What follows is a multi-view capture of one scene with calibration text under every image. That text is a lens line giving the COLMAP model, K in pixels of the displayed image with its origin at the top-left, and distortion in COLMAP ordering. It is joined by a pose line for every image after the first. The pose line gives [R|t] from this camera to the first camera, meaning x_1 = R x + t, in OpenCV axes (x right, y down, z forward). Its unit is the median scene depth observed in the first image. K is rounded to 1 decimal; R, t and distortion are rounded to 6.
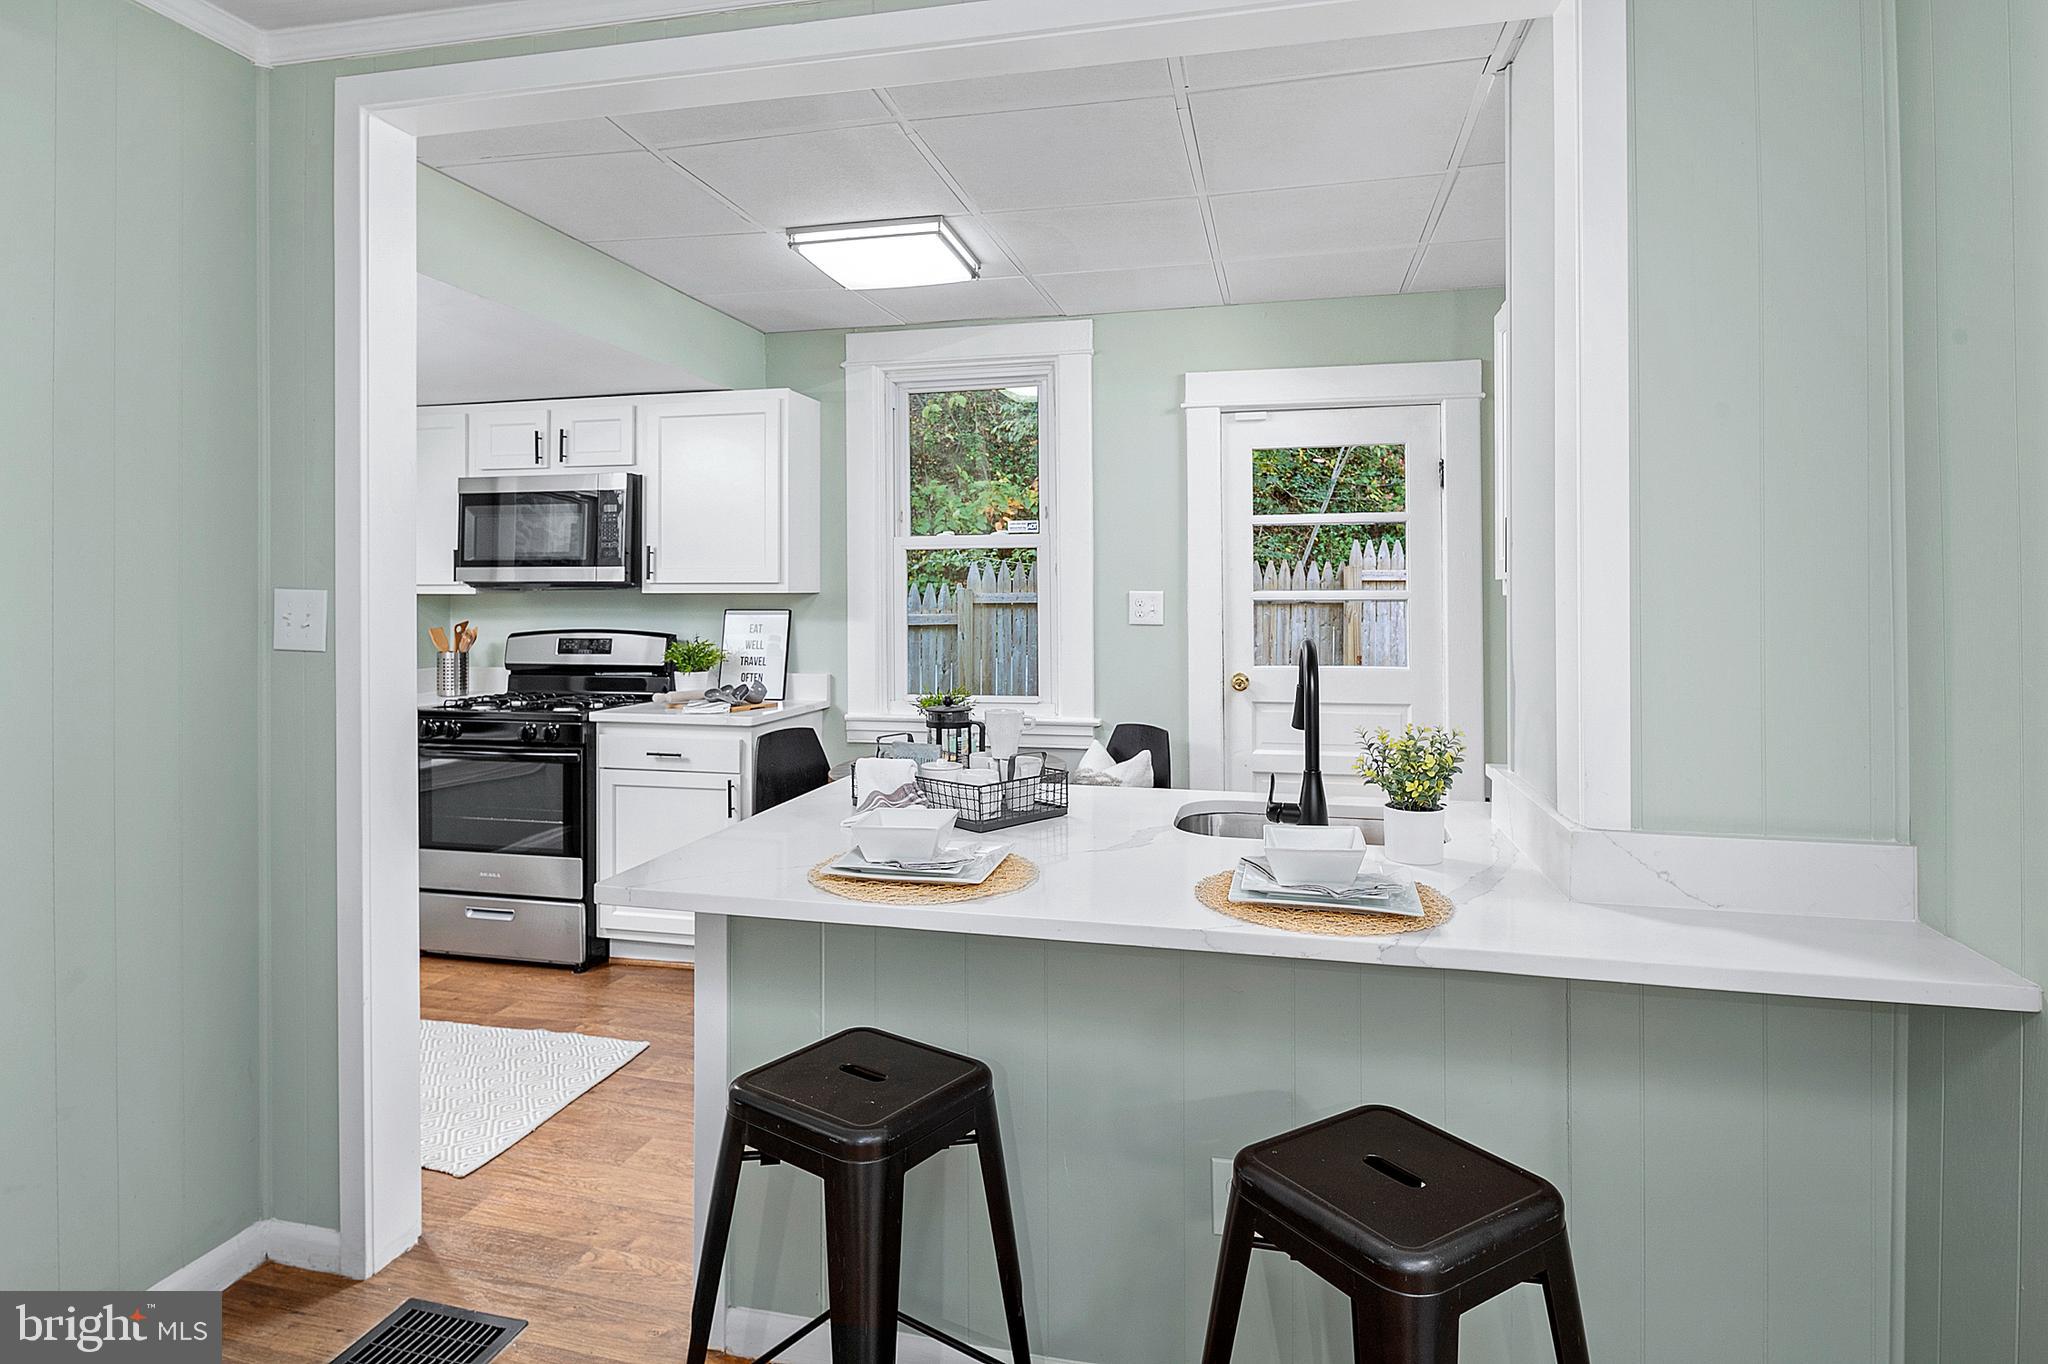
lens RADIAL K [[1122.2, 0, 1022.7], [0, 1122.2, 590.0], [0, 0, 1]] dist [-0.000581, -0.000059]
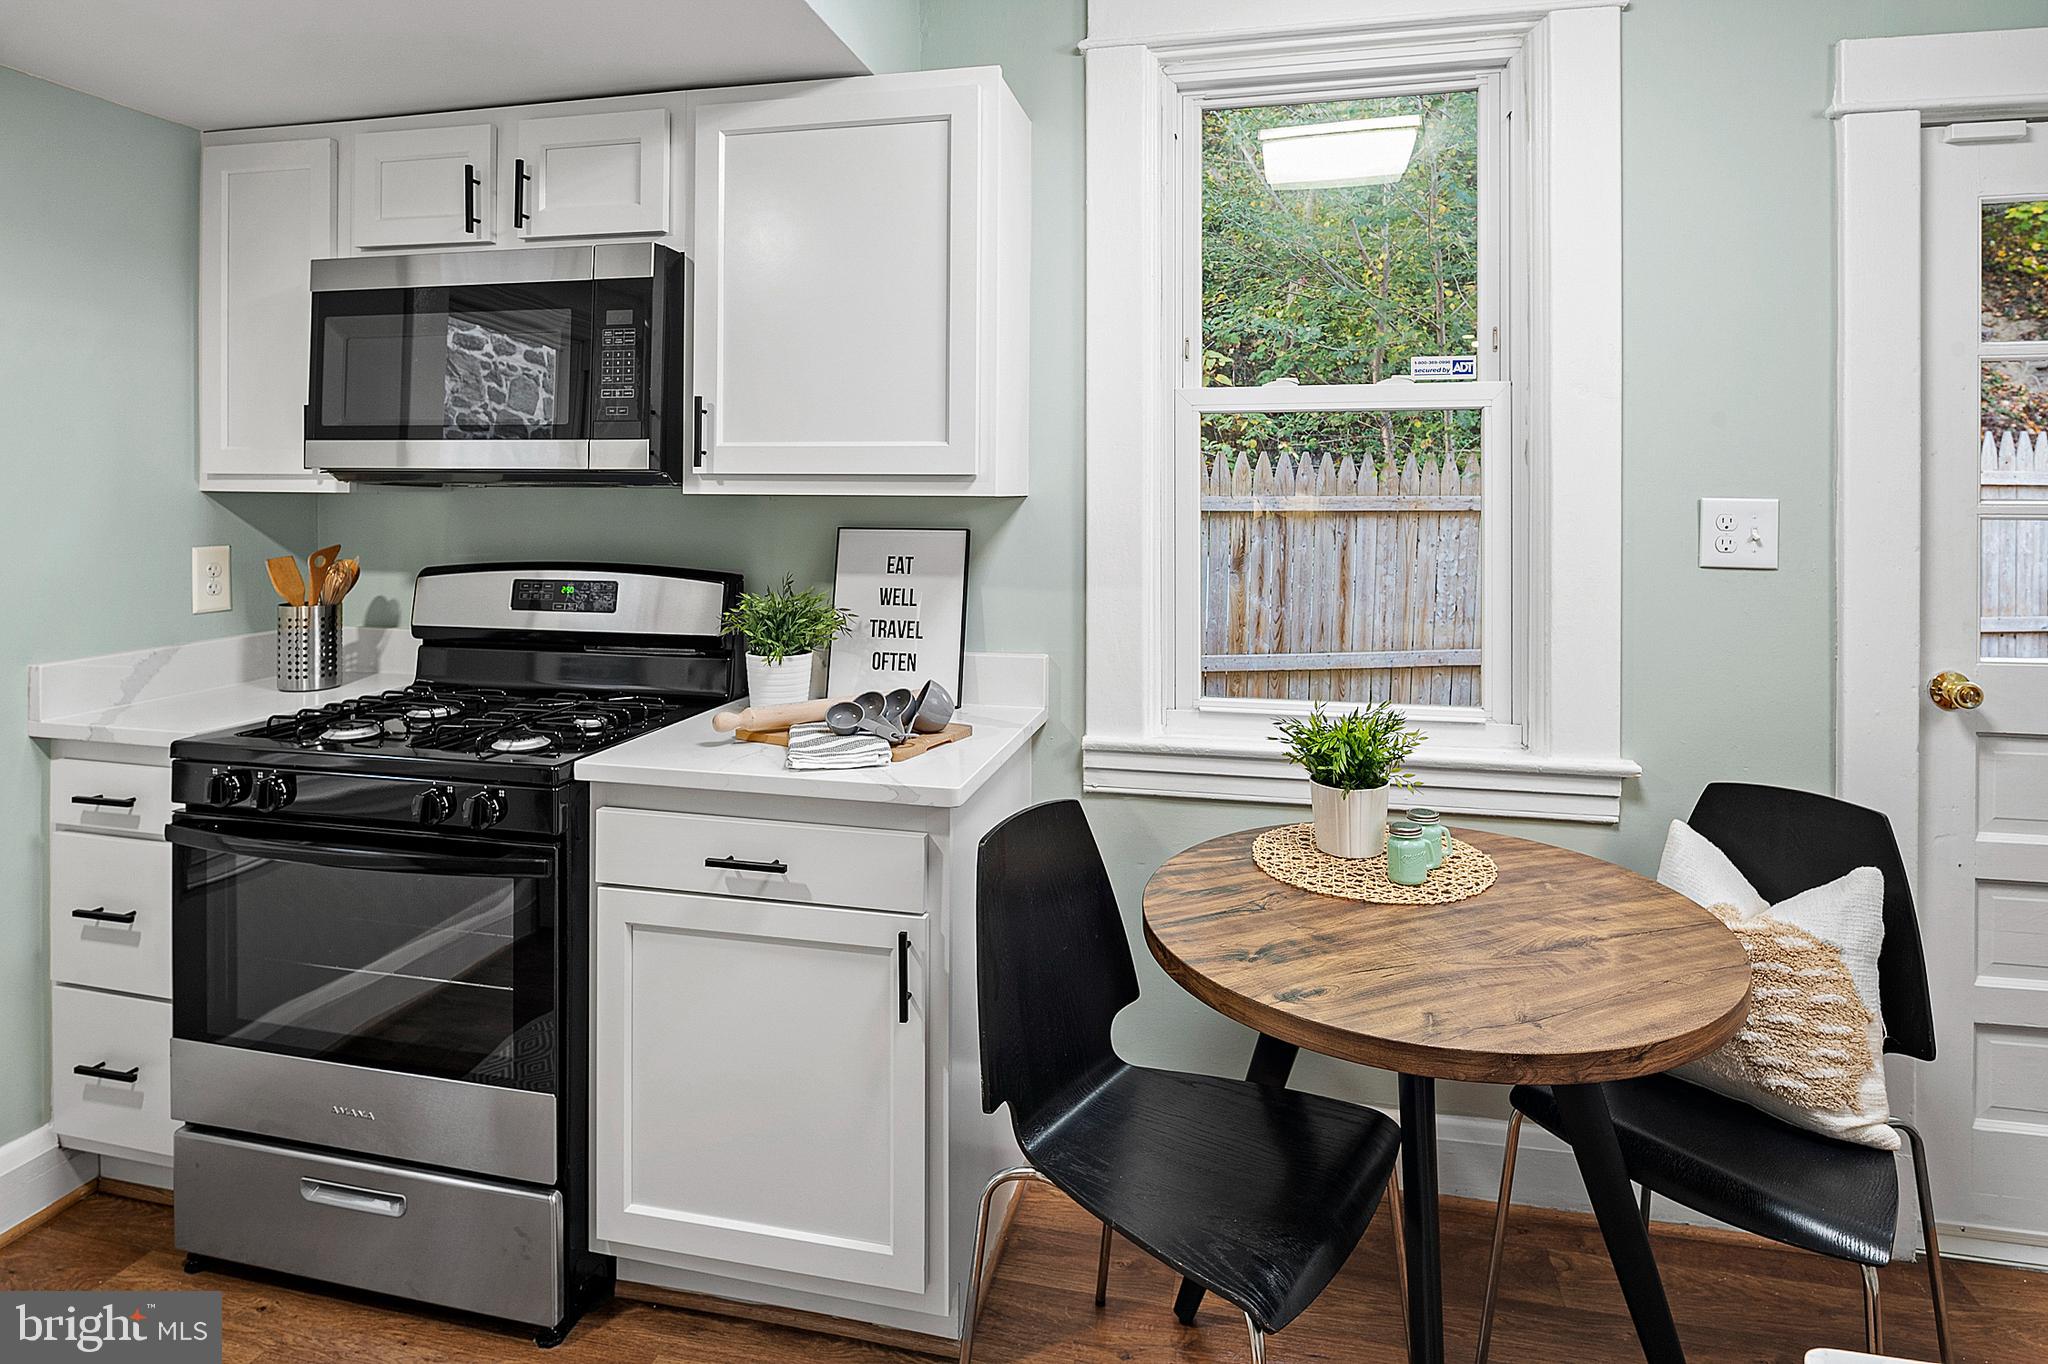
lens RADIAL K [[1133.6, 0, 1026.3], [0, 1133.6, 502.6], [0, 0, 1]] dist [-0.002434, -0.000604]
pose [[0.999838, 0.007692, 0.016254, -0.196493], [-0.007819, 0.999939, 0.007768, 0.001362], [-0.016193, -0.007894, 0.999838, 0.501102]]
